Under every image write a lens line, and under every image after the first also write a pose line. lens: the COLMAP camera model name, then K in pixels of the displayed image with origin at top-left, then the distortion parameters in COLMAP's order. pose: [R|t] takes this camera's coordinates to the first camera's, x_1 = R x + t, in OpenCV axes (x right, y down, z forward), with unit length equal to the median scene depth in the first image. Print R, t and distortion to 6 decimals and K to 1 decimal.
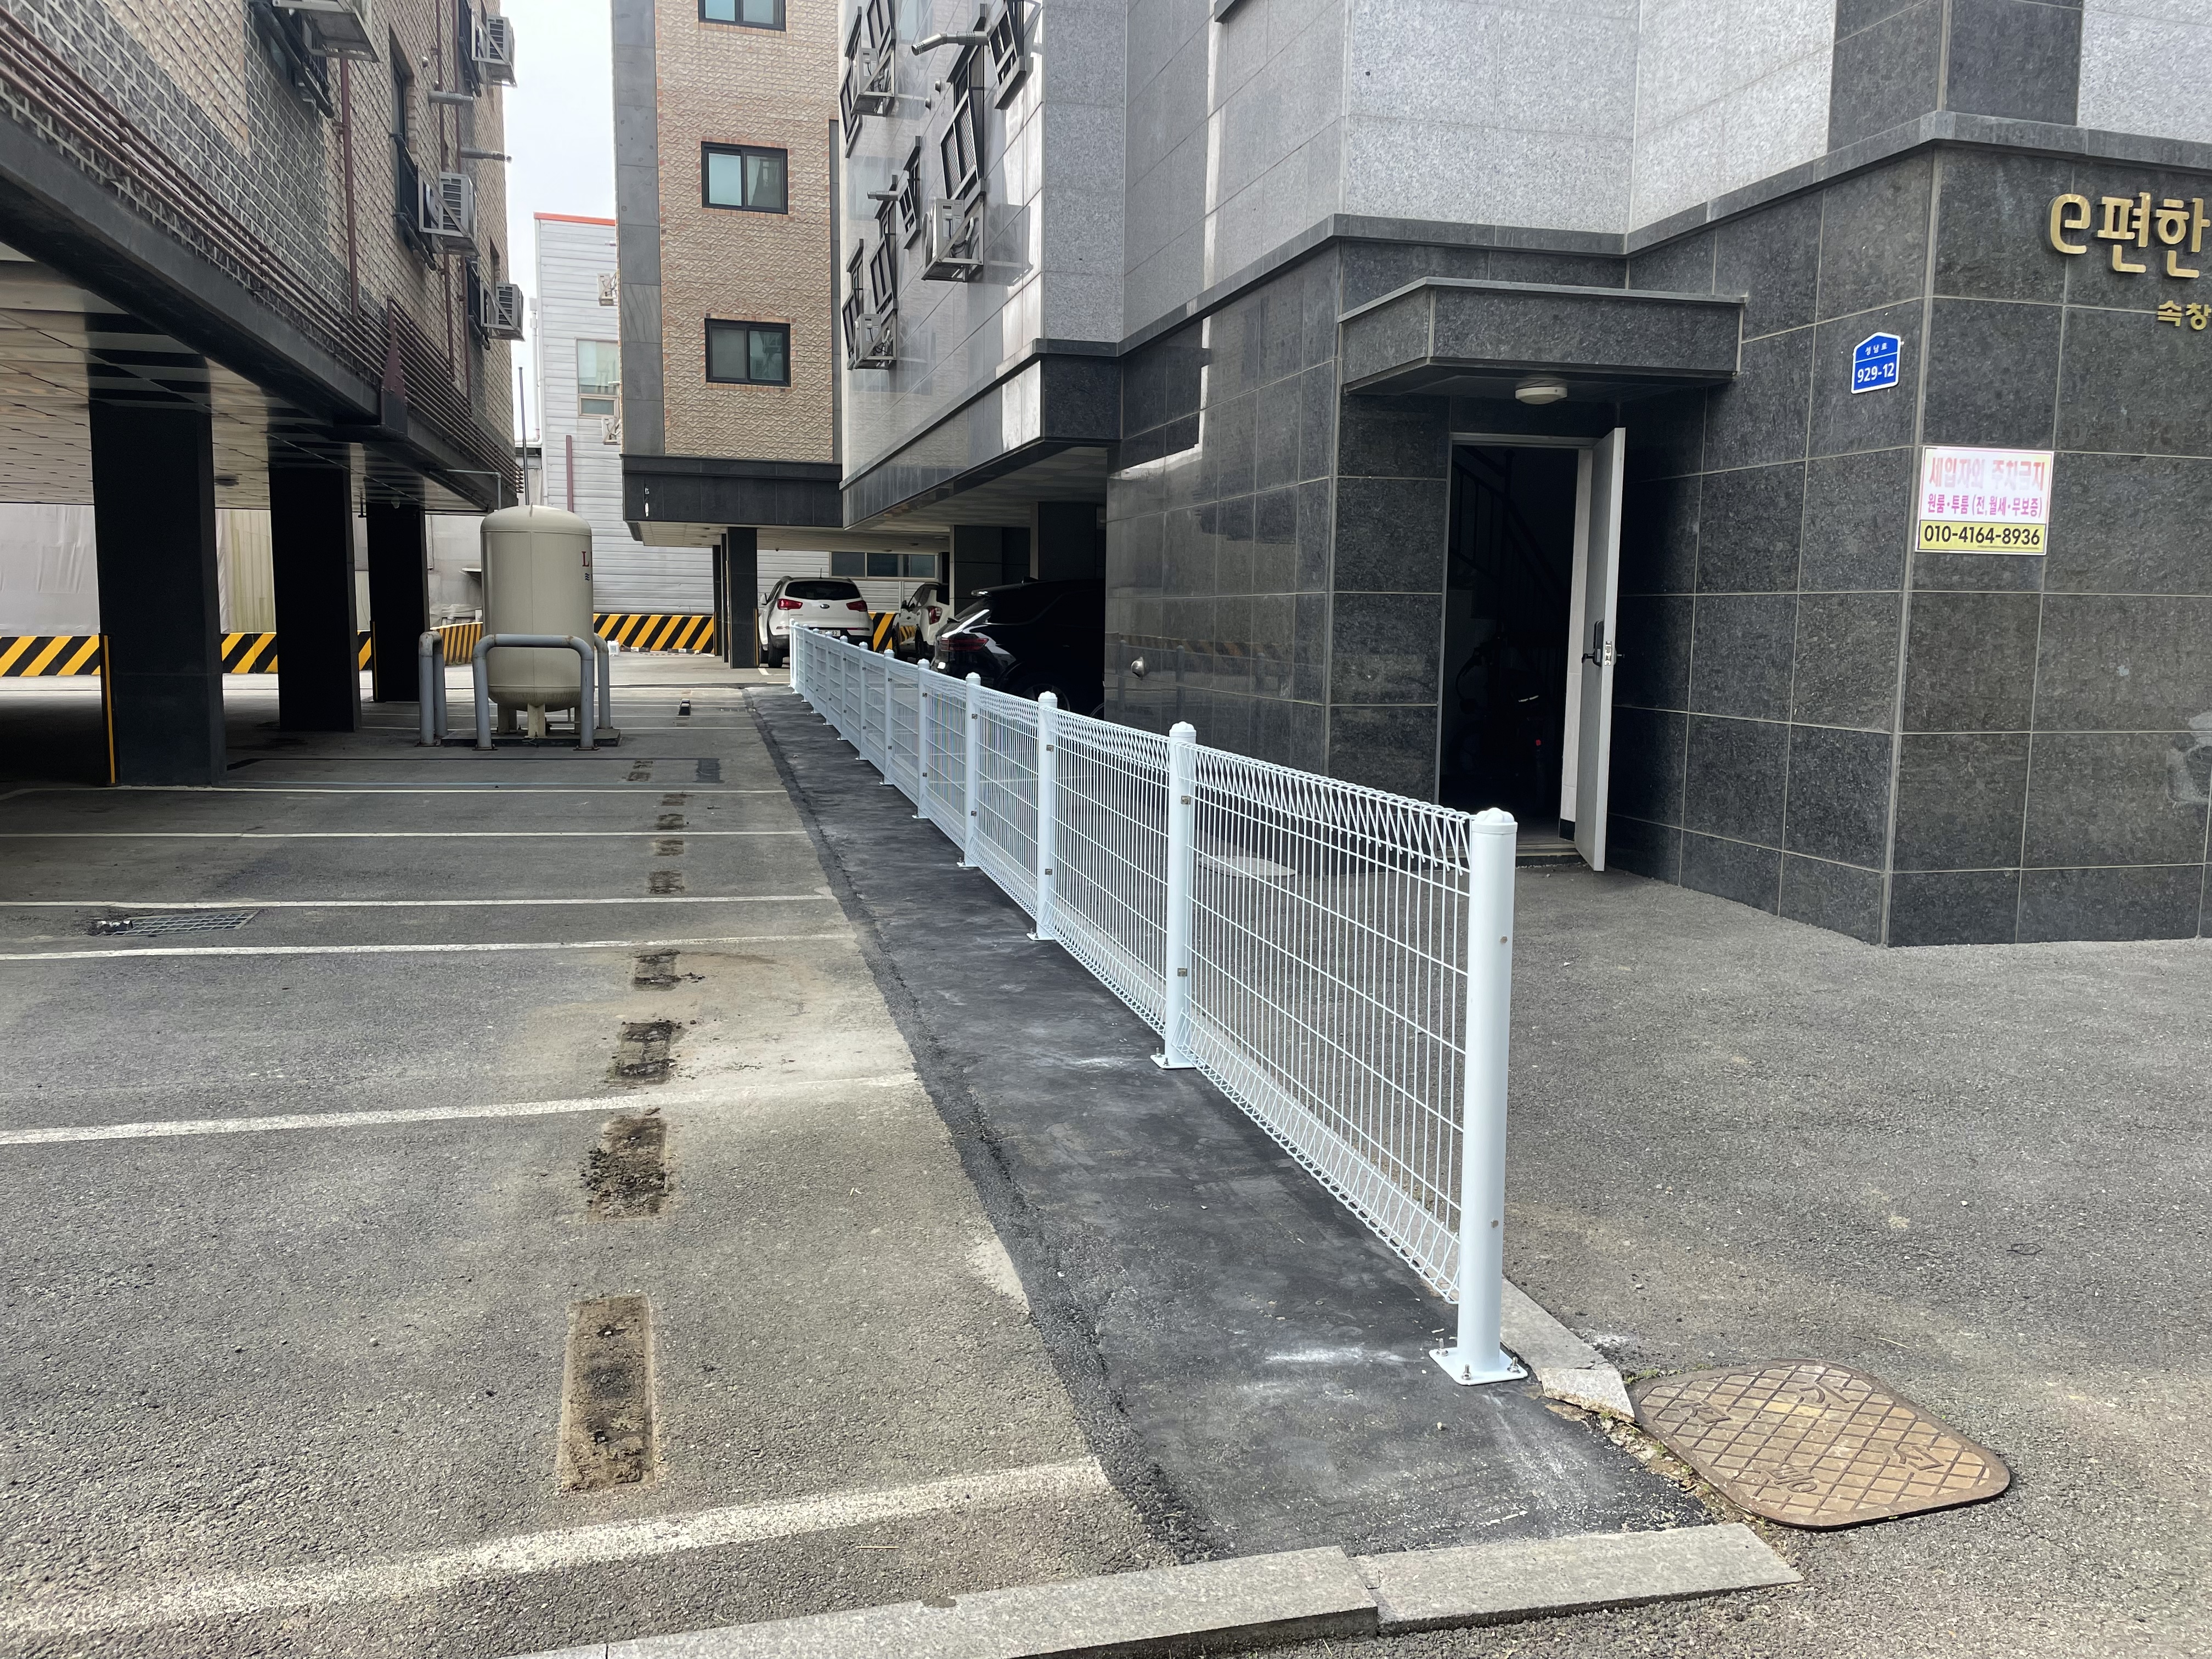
lens RADIAL K [[1653.5, 0, 1103.9], [0, 1653.5, 819.0], [0, 0, 1]] dist [0.093102, -0.113532]
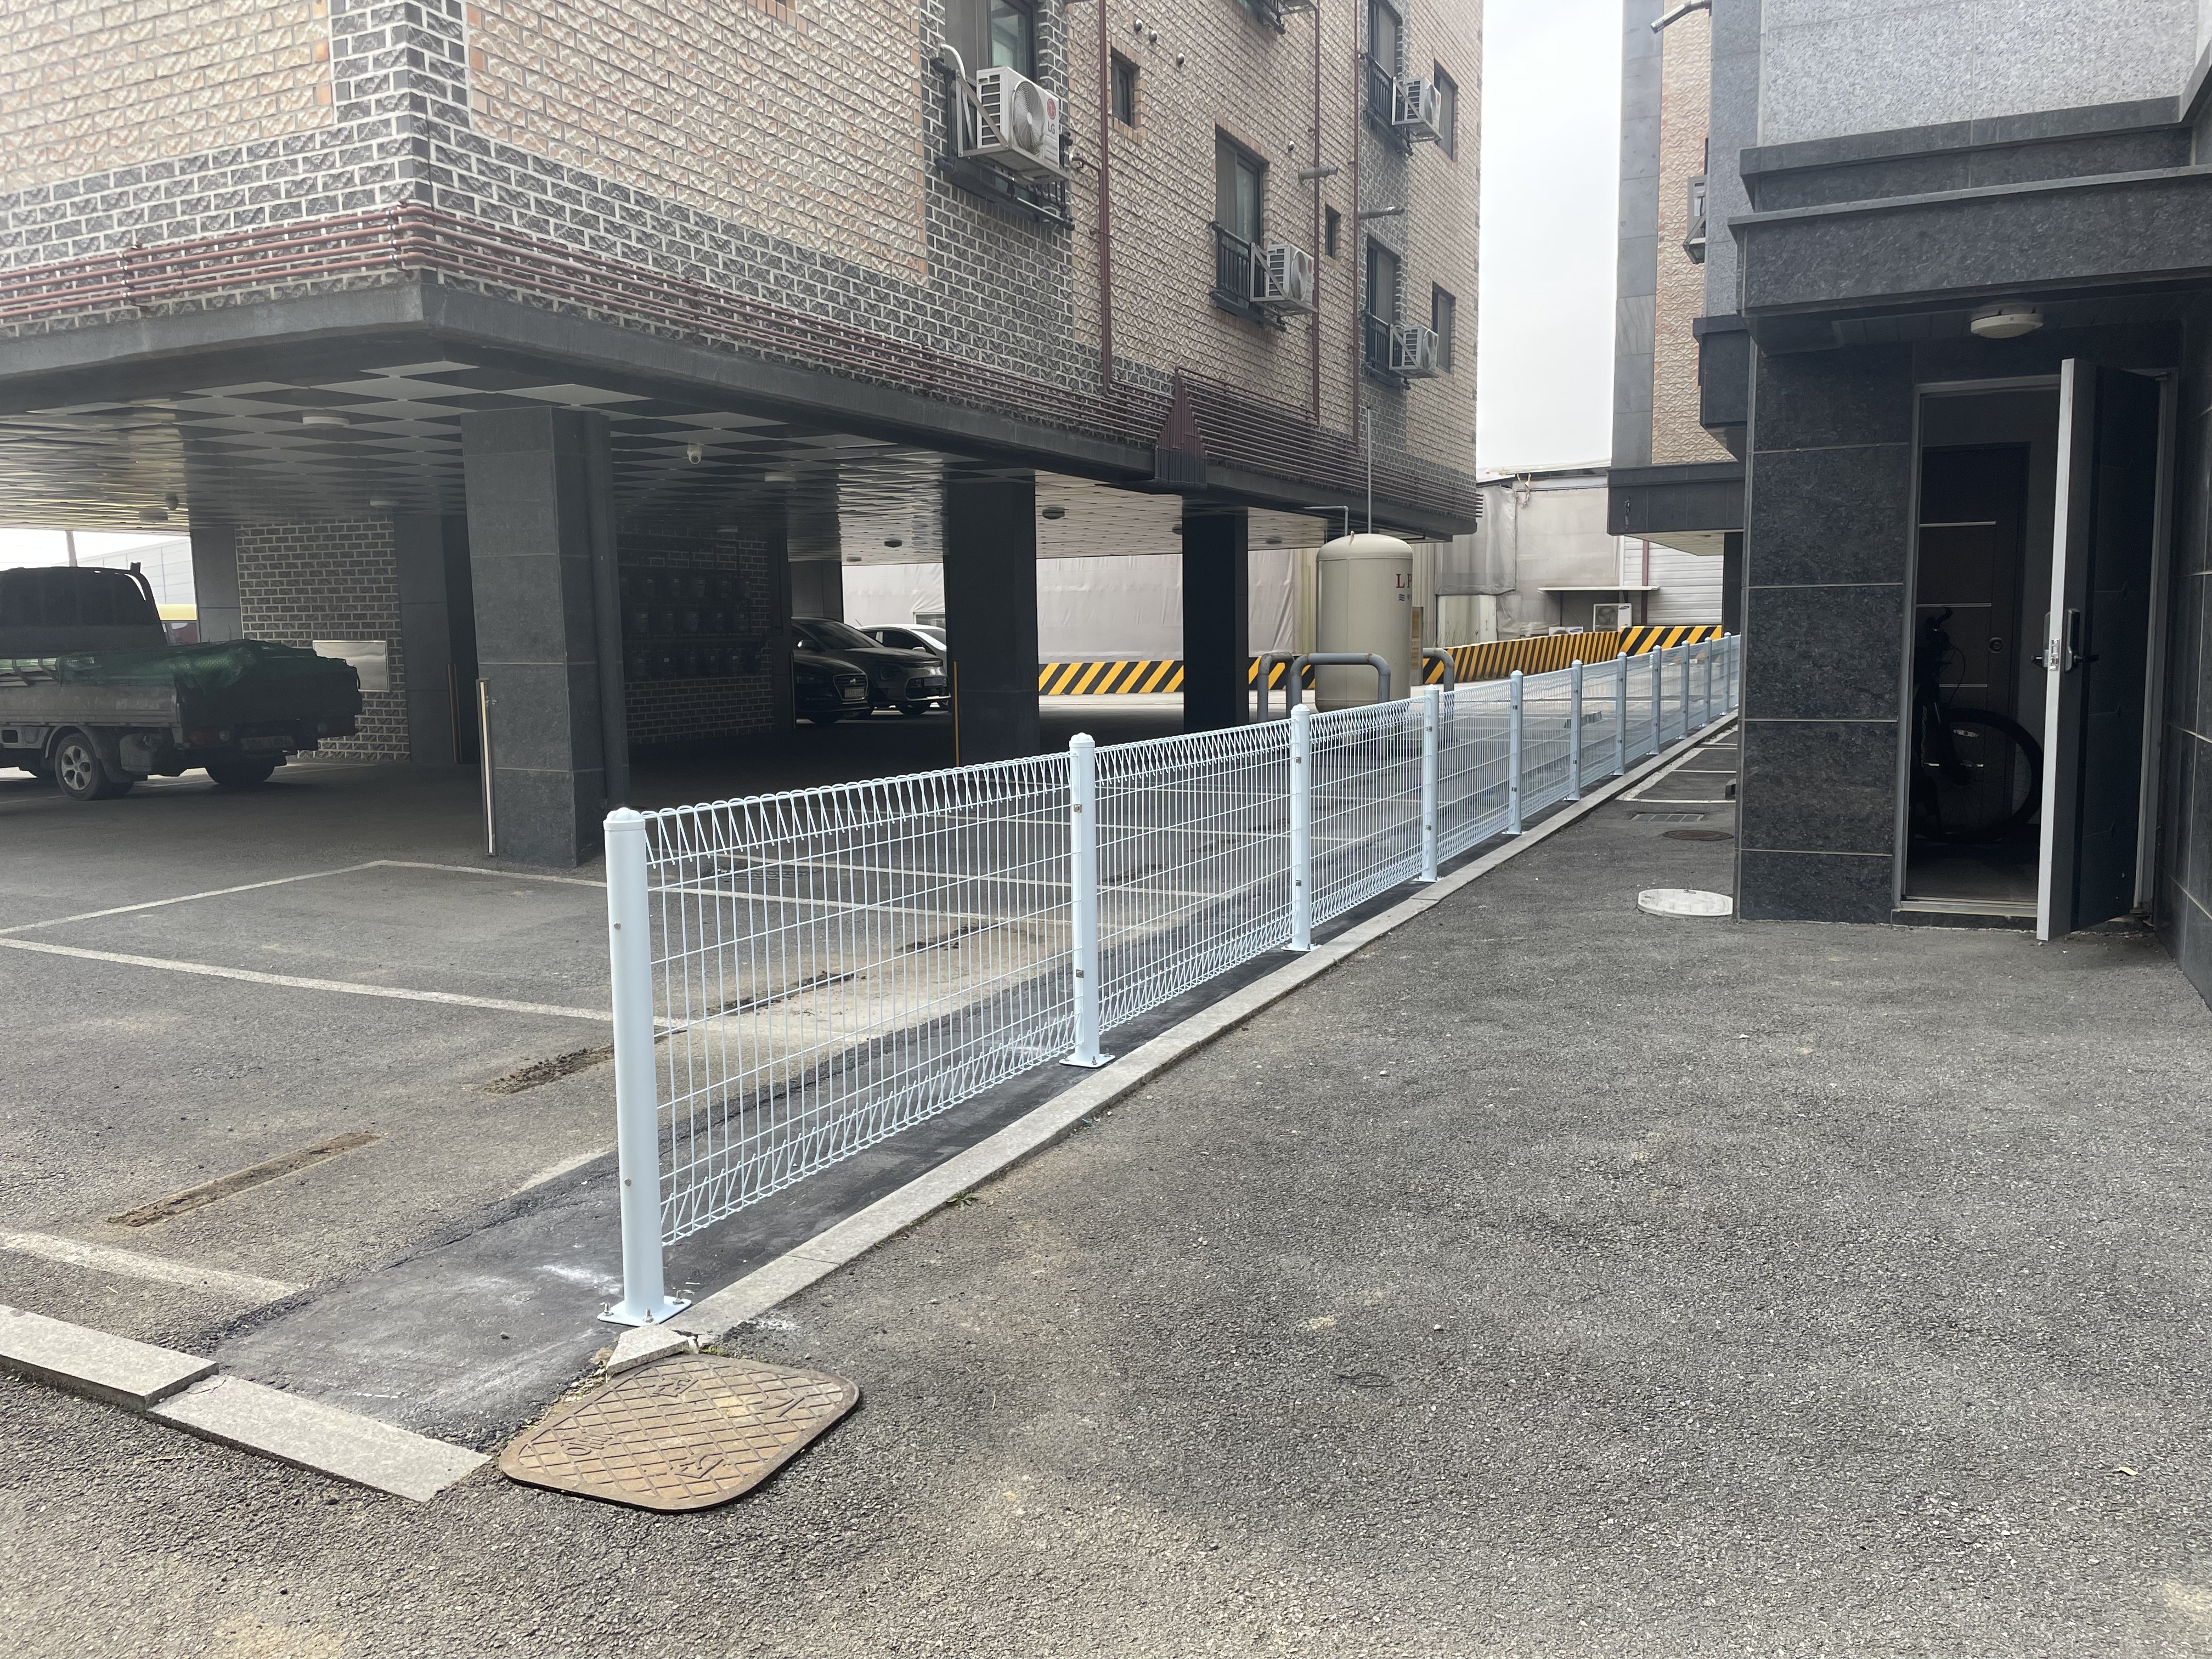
lens RADIAL K [[1653.5, 0, 1103.9], [0, 1653.5, 819.0], [0, 0, 1]] dist [0.093102, -0.113532]
pose [[0.768459, 0.047443, -0.638138, 0.774659], [-0.052665, 0.998554, 0.010818, -0.017297], [0.637728, 0.025294, 0.769846, 0.226415]]
